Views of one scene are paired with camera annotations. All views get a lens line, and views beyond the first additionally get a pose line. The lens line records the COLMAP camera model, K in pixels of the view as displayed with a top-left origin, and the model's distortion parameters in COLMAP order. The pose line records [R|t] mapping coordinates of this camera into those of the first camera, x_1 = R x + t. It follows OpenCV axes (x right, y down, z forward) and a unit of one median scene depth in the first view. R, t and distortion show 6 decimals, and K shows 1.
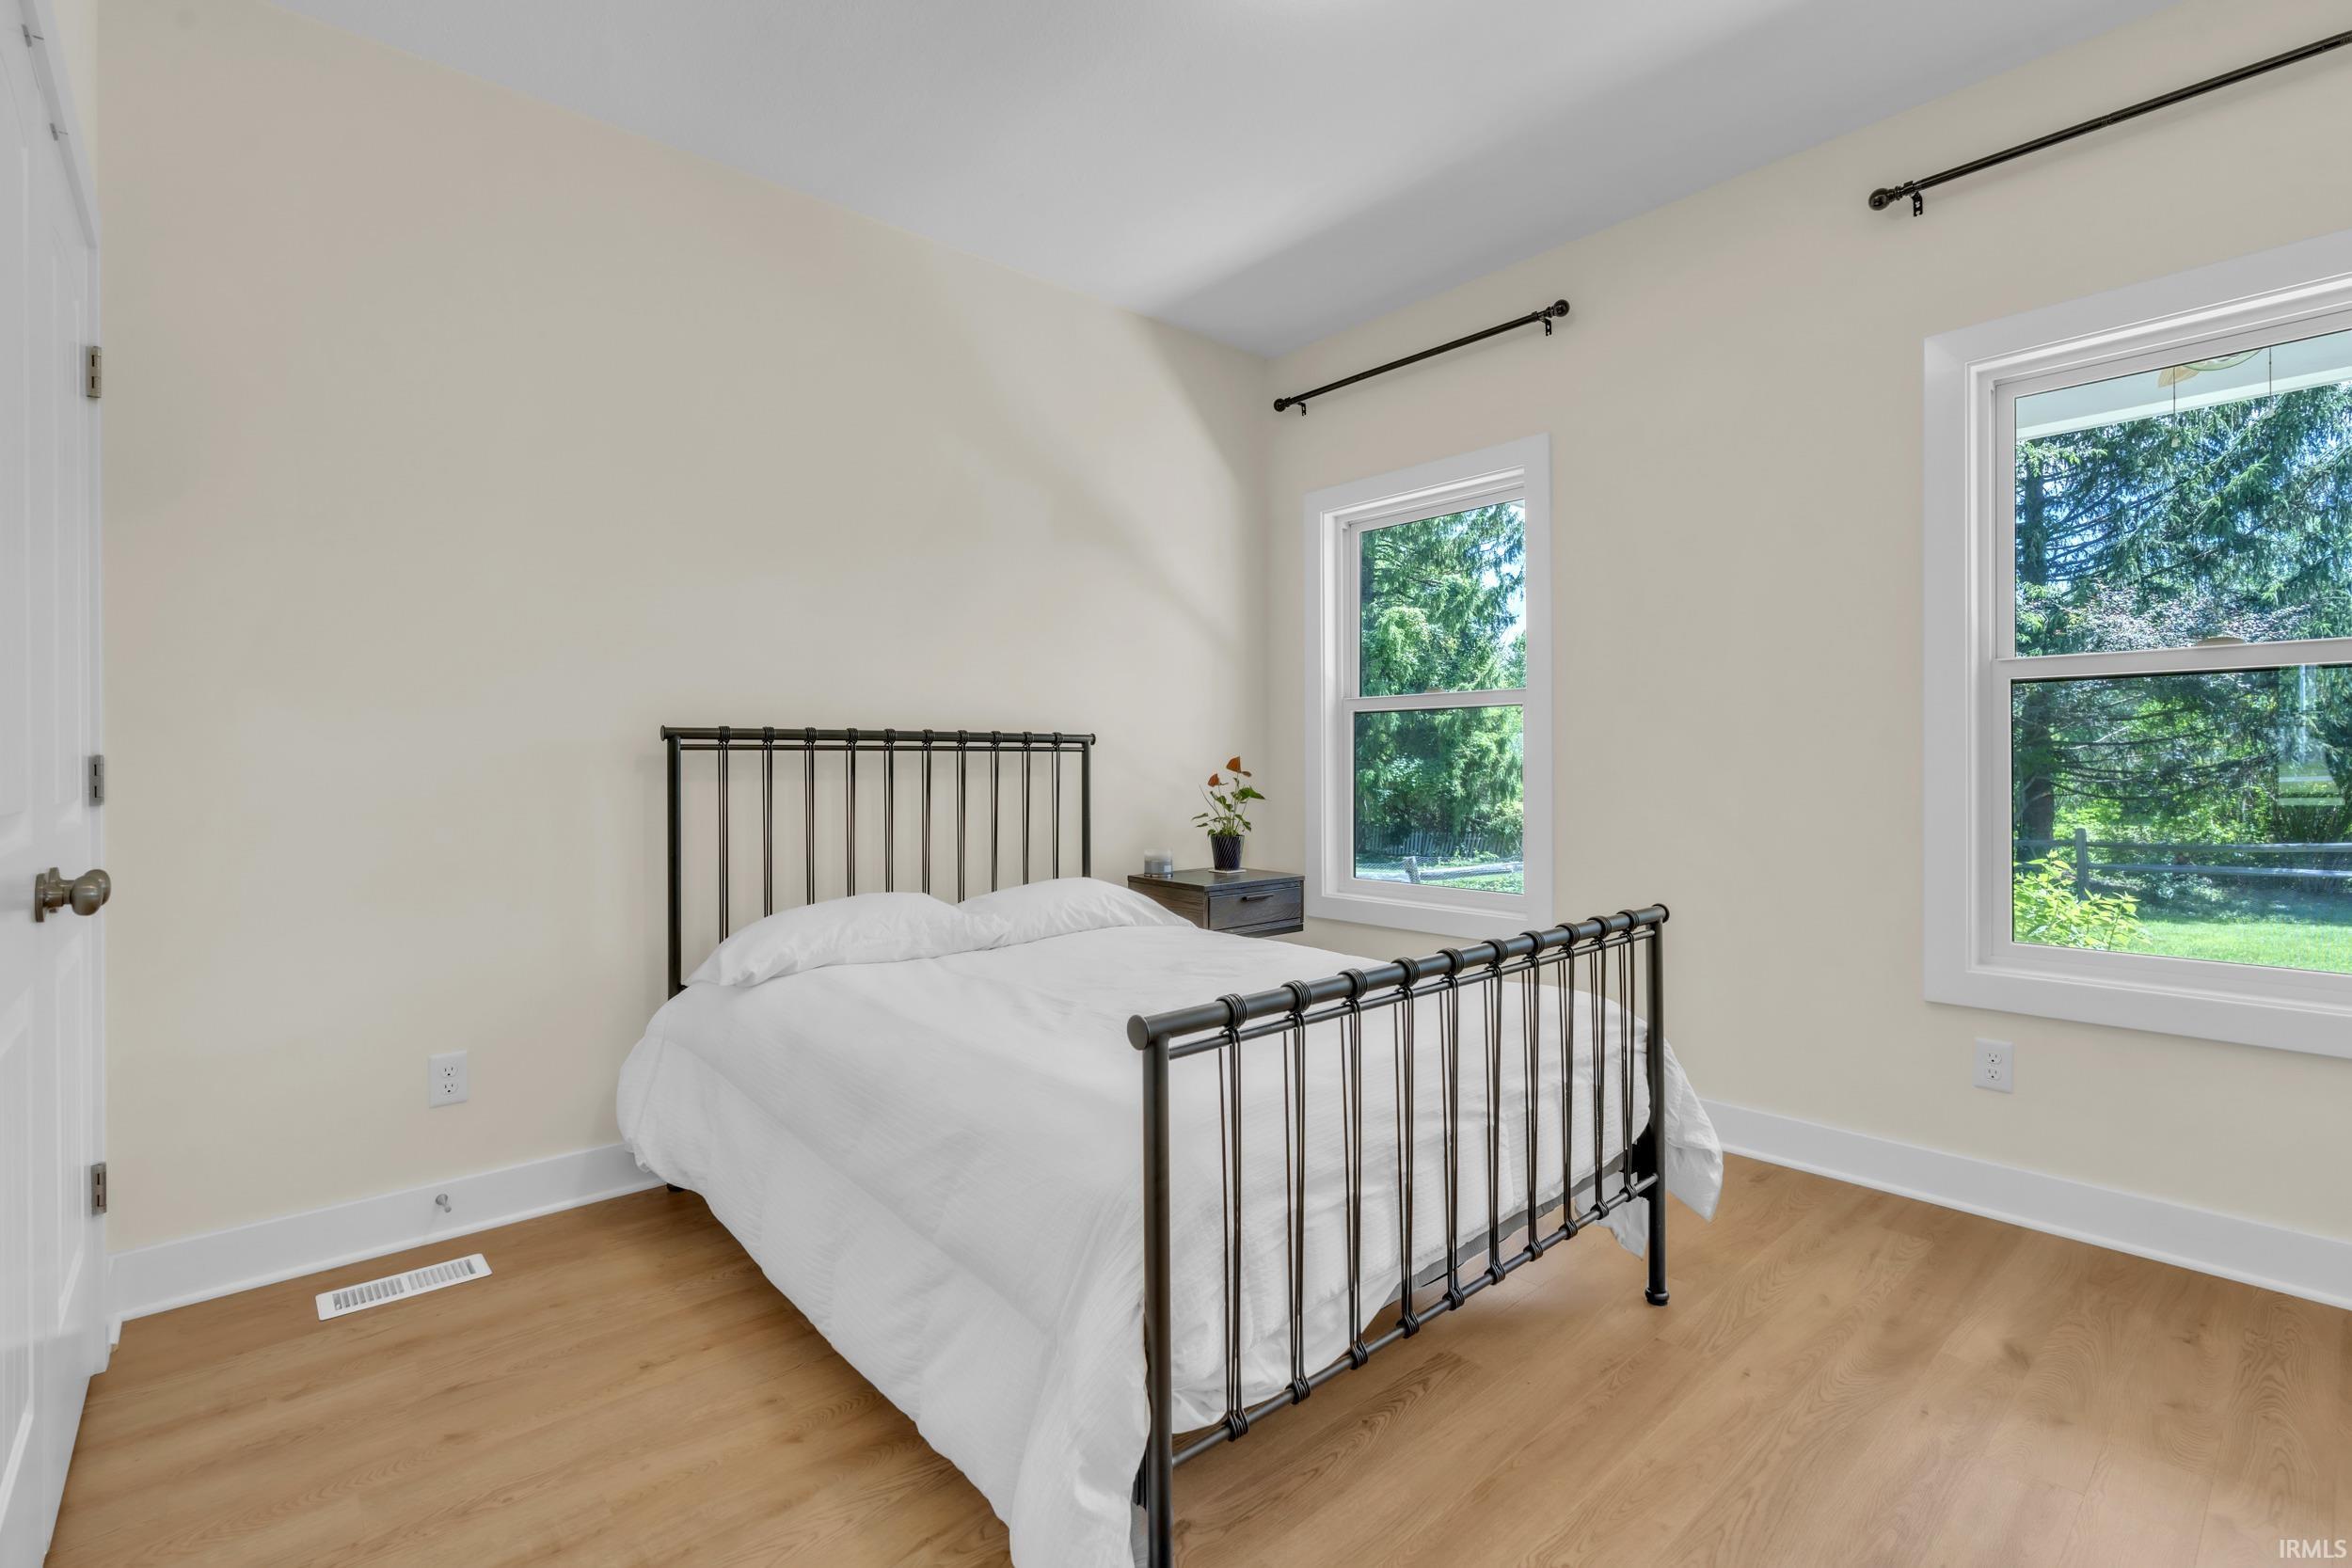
lens RADIAL K [[1054.0, 0, 1192.8], [0, 1054.0, 773.6], [0, 0, 1]] dist [-0.005764, 0.001479]
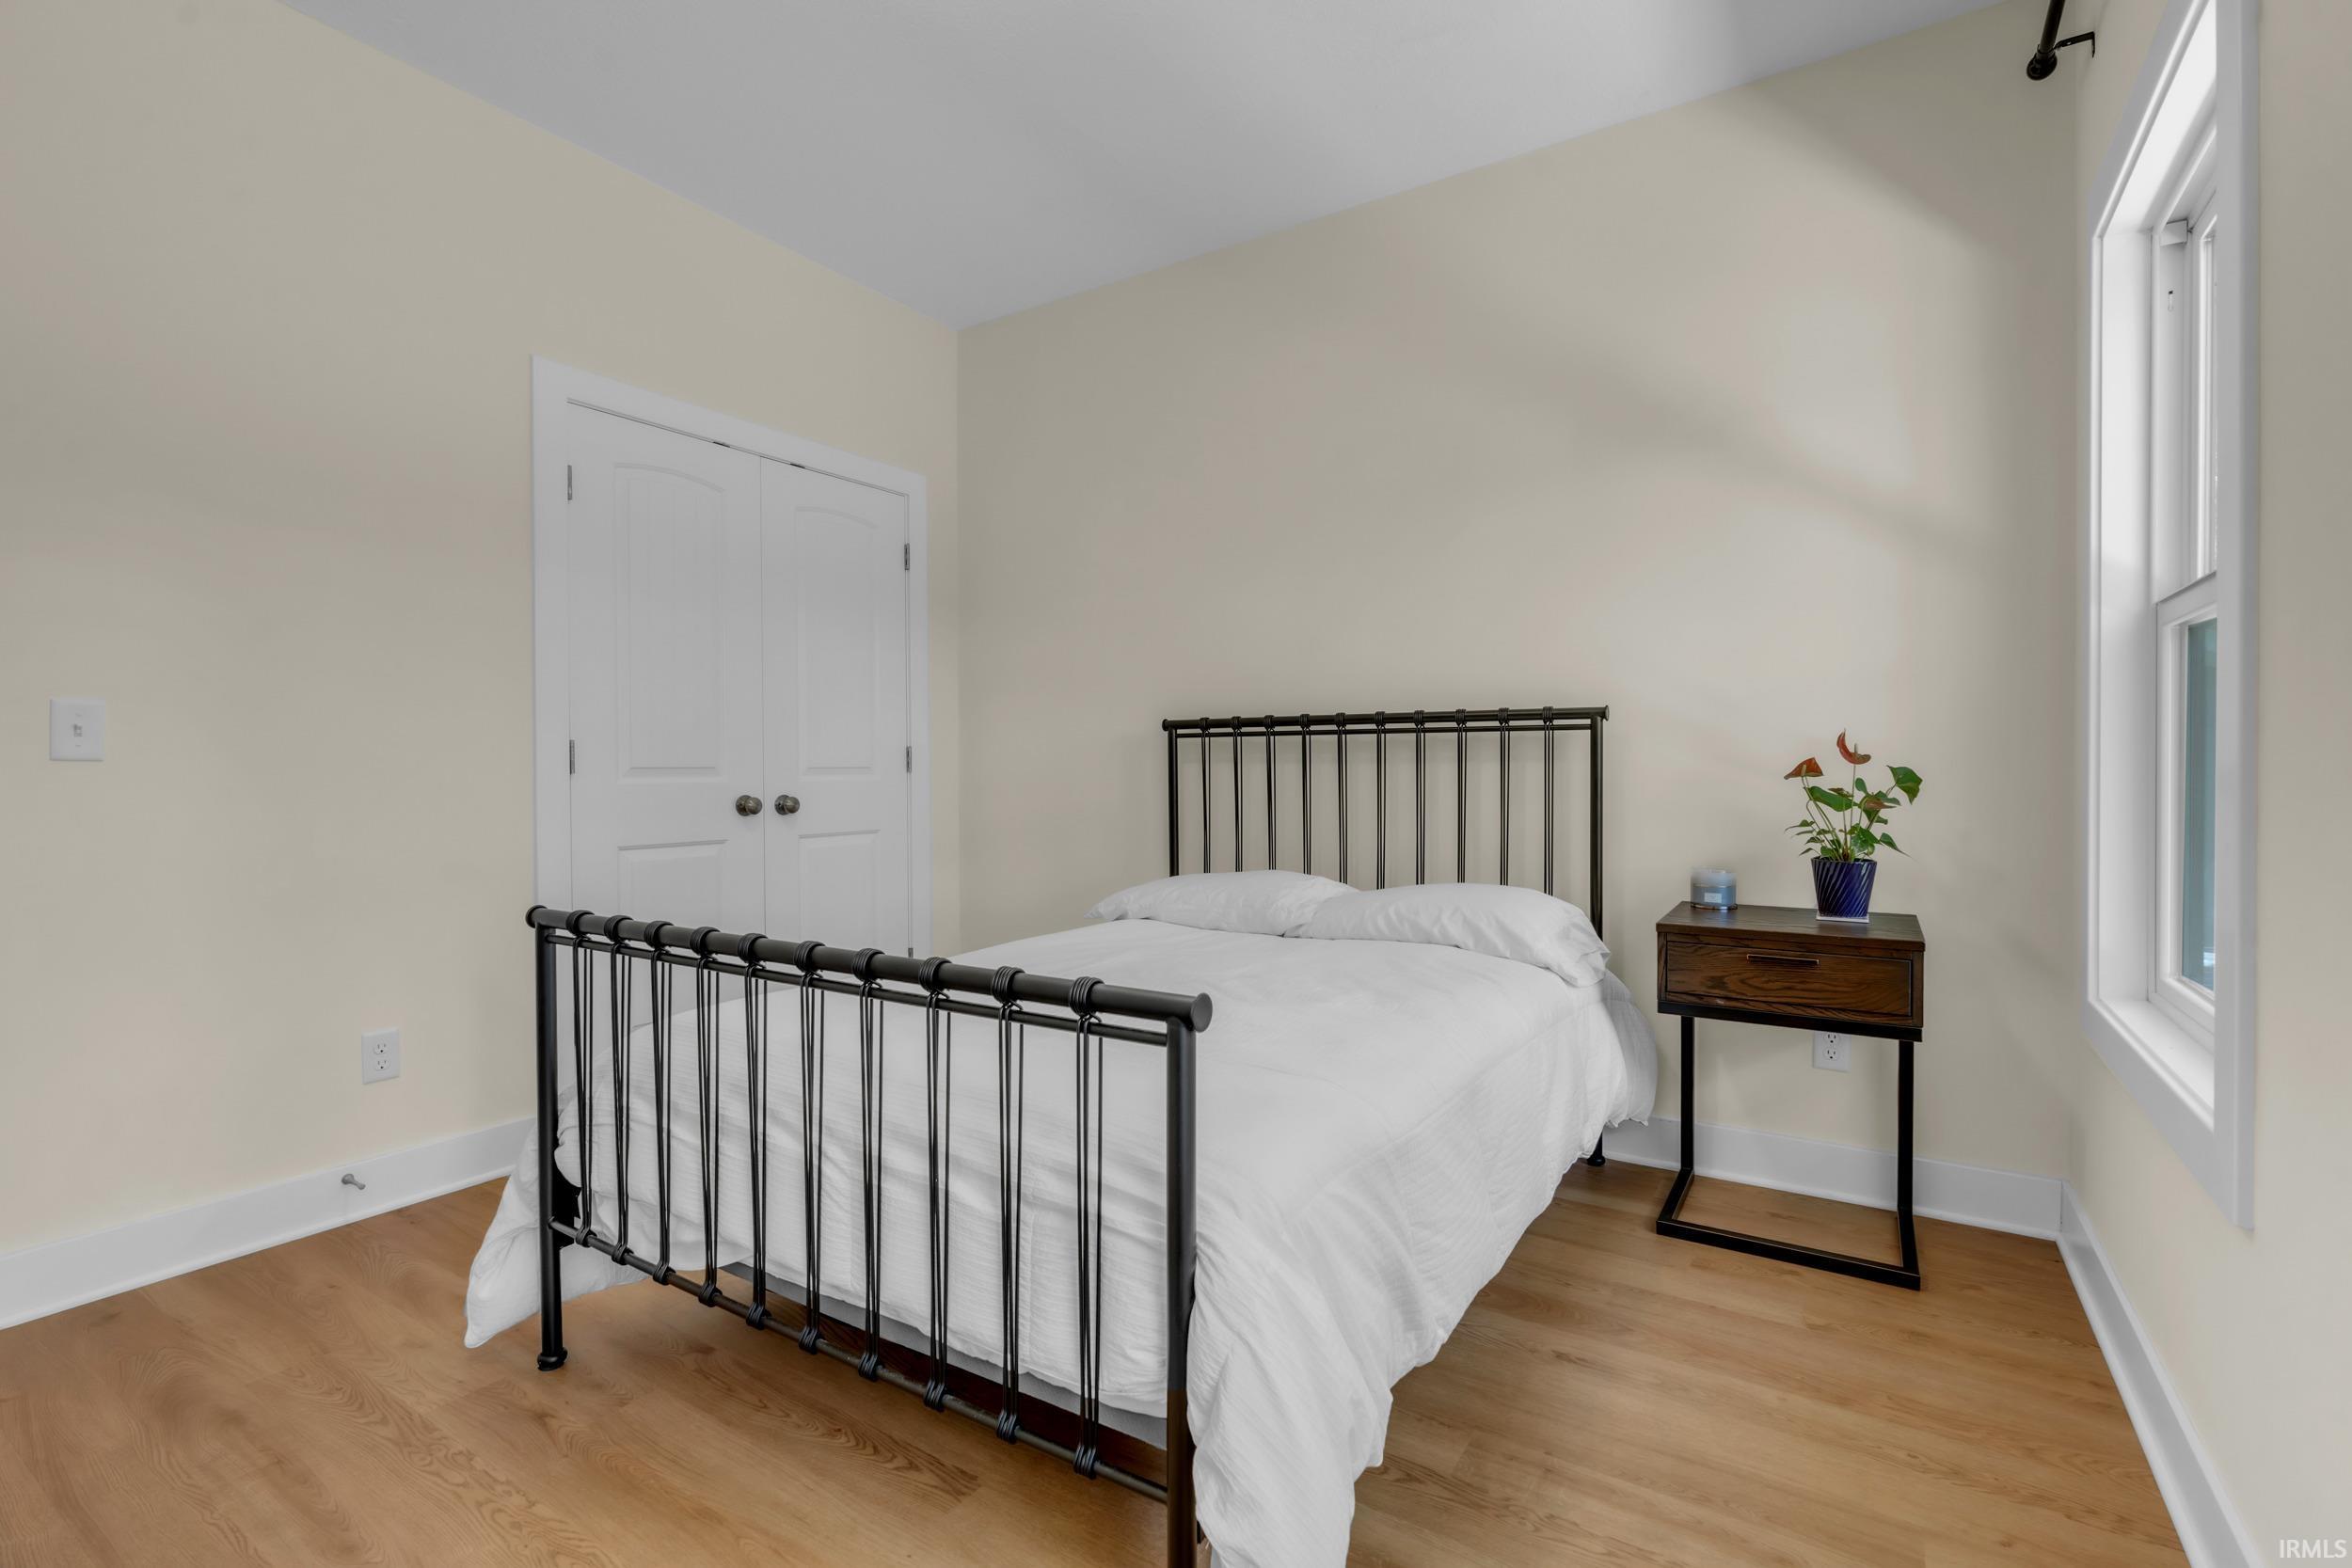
lens RADIAL K [[1054.0, 0, 1194.5], [0, 1054.0, 775.2], [0, 0, 1]] dist [-0.005764, 0.001479]
pose [[0.271247, 0.016779, -0.962363, 0.651864], [-0.003702, 0.999859, 0.016390, 0.001435], [0.962503, -0.000883, 0.271271, 0.589548]]
